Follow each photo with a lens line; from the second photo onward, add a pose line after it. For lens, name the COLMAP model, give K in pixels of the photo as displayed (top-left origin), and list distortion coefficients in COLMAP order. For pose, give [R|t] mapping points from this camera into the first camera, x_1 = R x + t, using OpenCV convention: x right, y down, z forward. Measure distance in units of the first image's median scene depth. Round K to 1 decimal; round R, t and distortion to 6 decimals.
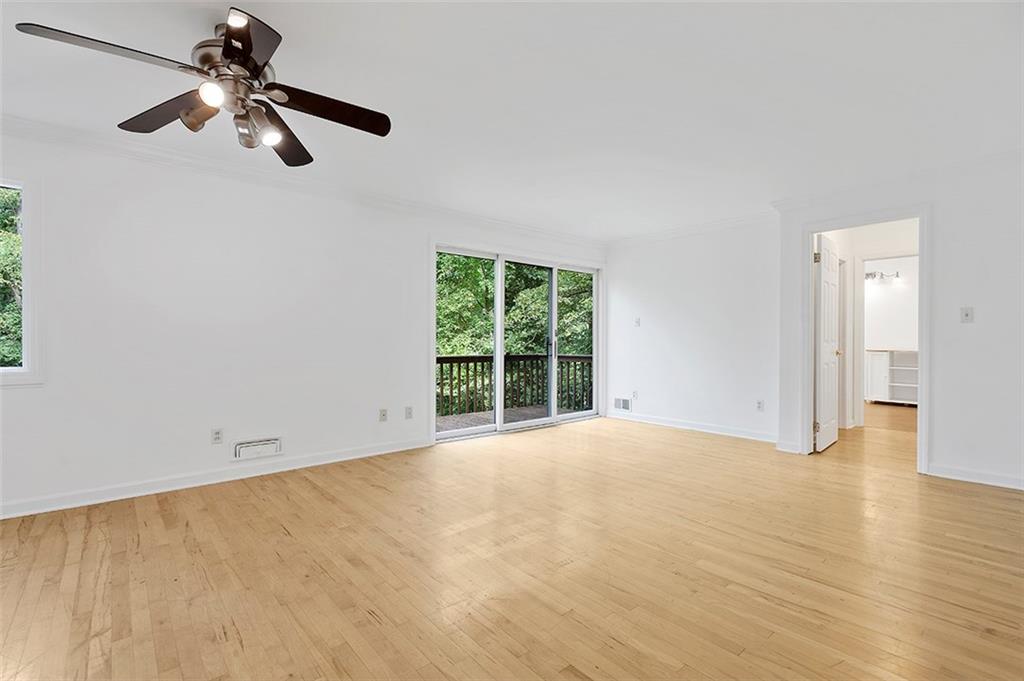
lens RADIAL K [[468.1, 0, 505.6], [0, 468.1, 340.7], [0, 0, 1]] dist [0.003523, 0.000697]
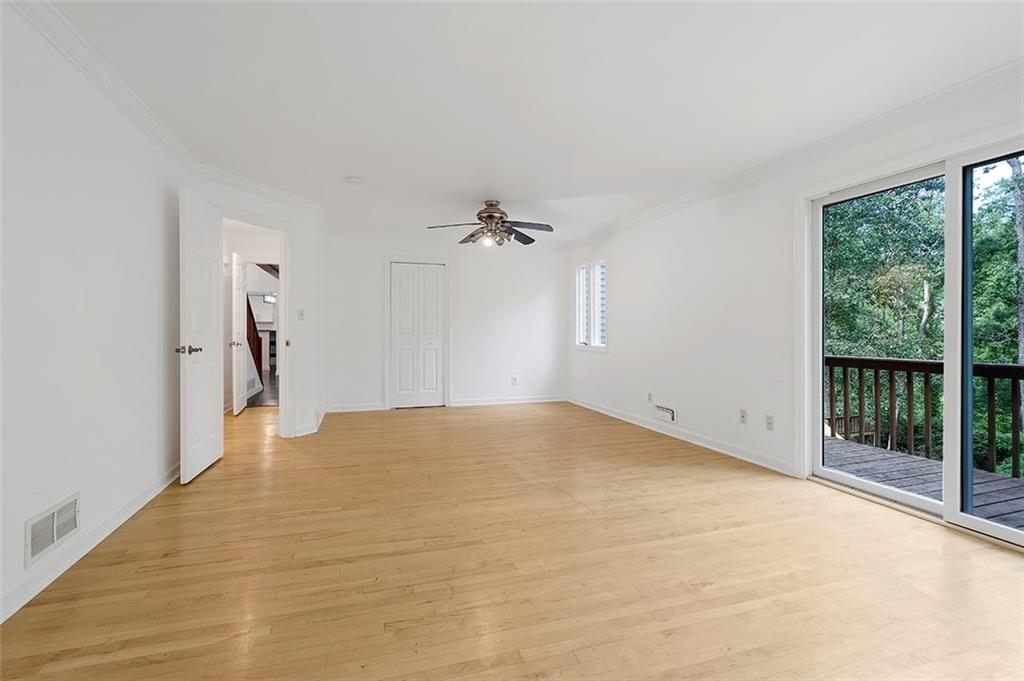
lens RADIAL K [[468.1, 0, 505.8], [0, 468.1, 336.4], [0, 0, 1]] dist [0.003523, 0.000697]
pose [[-0.382353, 0.006012, -0.923997, 1.023429], [-0.004958, 0.999951, 0.008558, 0.002969], [0.924003, 0.007853, -0.382304, 1.292279]]
